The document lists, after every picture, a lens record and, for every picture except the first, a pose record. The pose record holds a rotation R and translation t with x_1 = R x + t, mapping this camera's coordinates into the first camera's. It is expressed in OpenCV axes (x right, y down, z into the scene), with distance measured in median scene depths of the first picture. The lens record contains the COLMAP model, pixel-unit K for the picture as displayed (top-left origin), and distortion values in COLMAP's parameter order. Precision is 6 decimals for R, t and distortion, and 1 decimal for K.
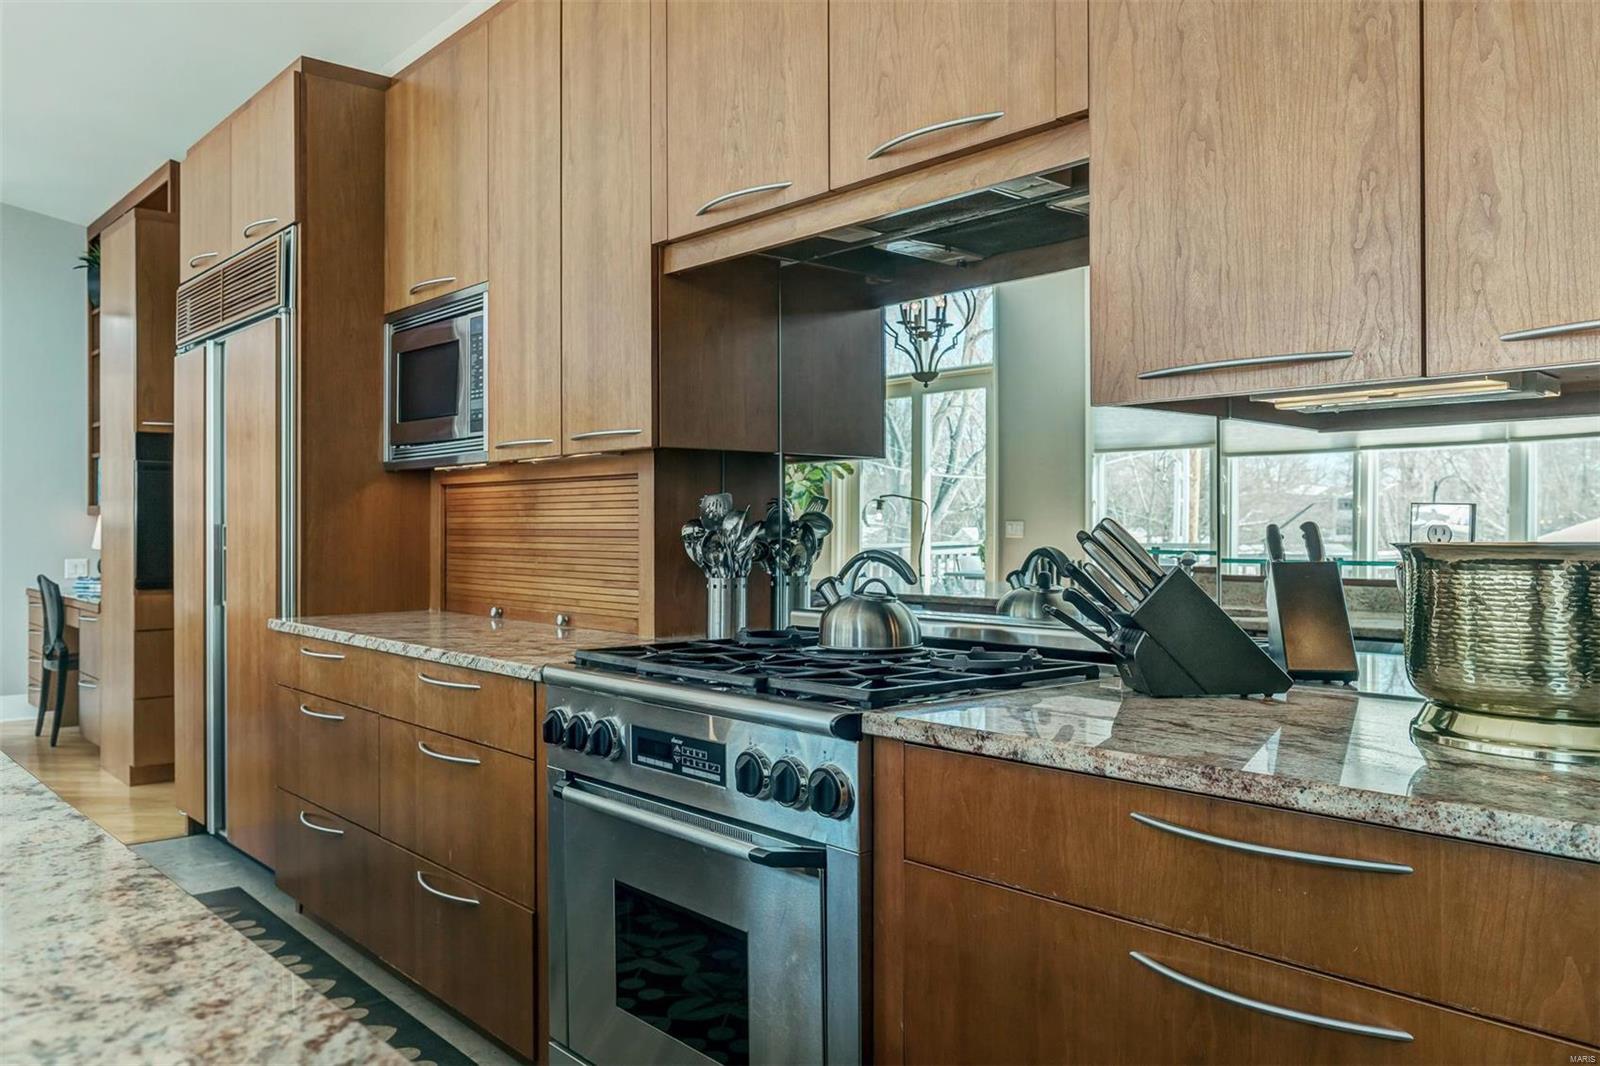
lens RADIAL K [[1229.9, 0, 807.6], [0, 1229.9, 540.5], [0, 0, 1]] dist [-0.008527, -0.006654]
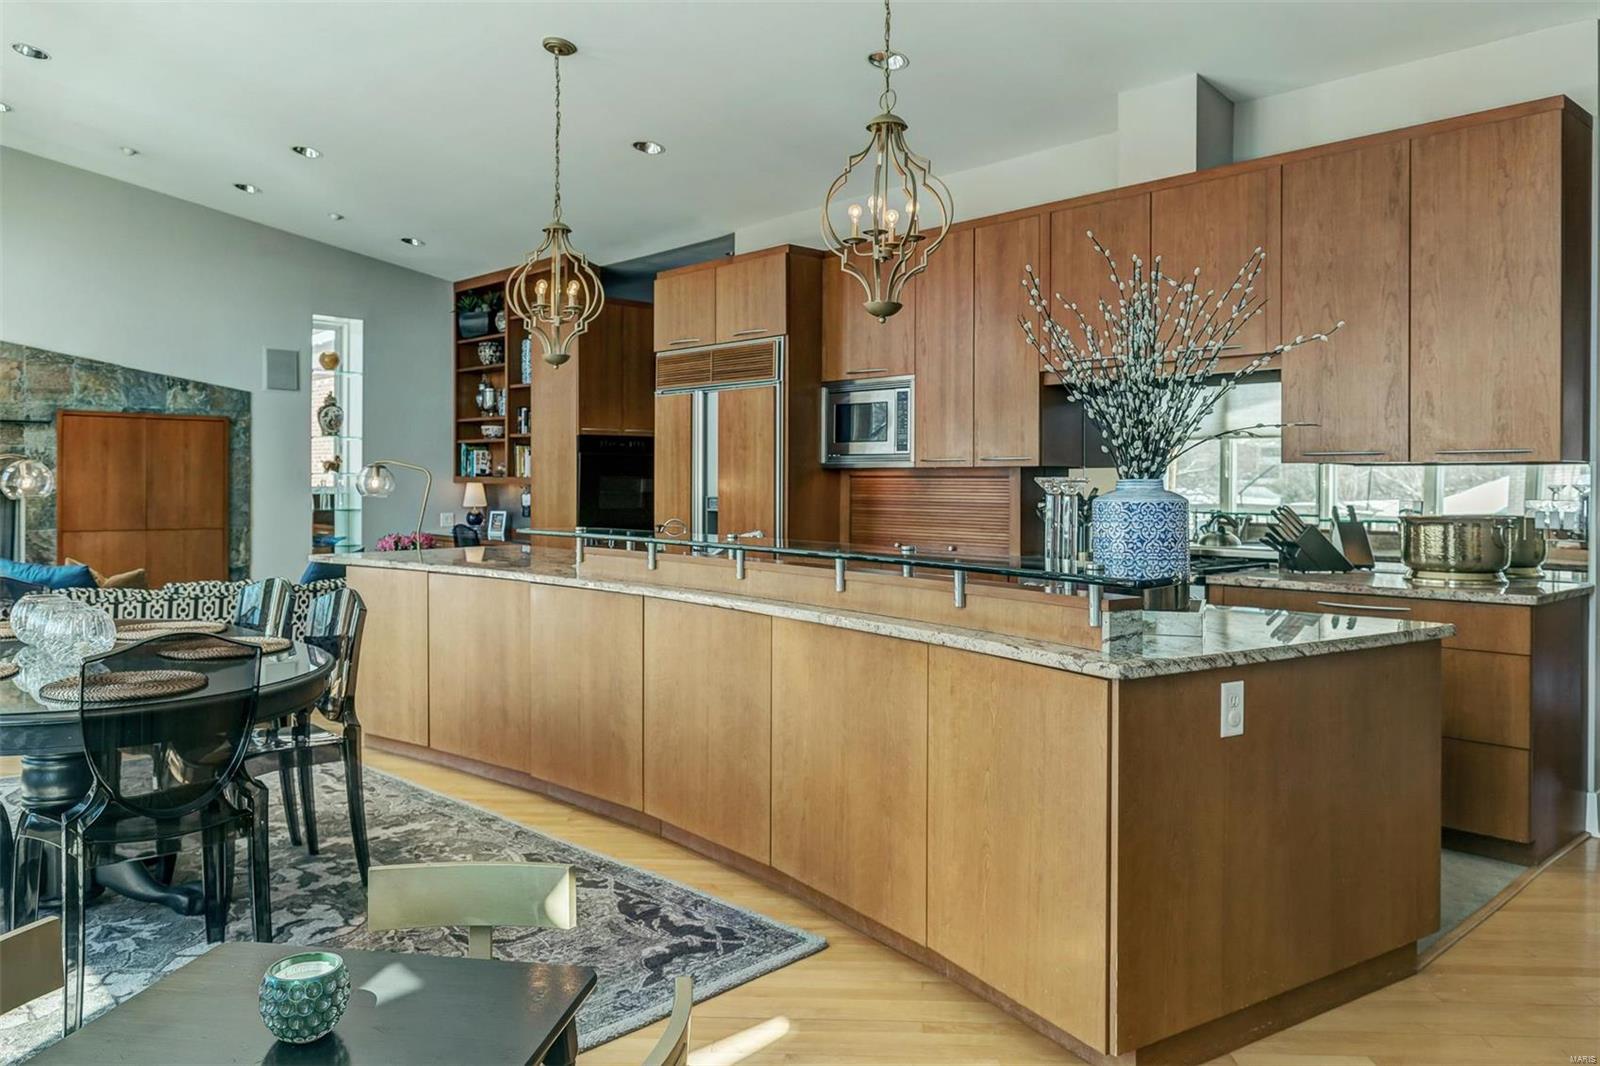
lens RADIAL K [[1140.9, 0, 804.2], [0, 1140.9, 502.1], [0, 0, 1]] dist [-0.007289, 0.003057]
pose [[0.999633, 0.005300, 0.026556, -0.649778], [-0.005467, 0.999966, 0.006243, -0.026264], [-0.026522, -0.006386, 0.999628, -1.082540]]
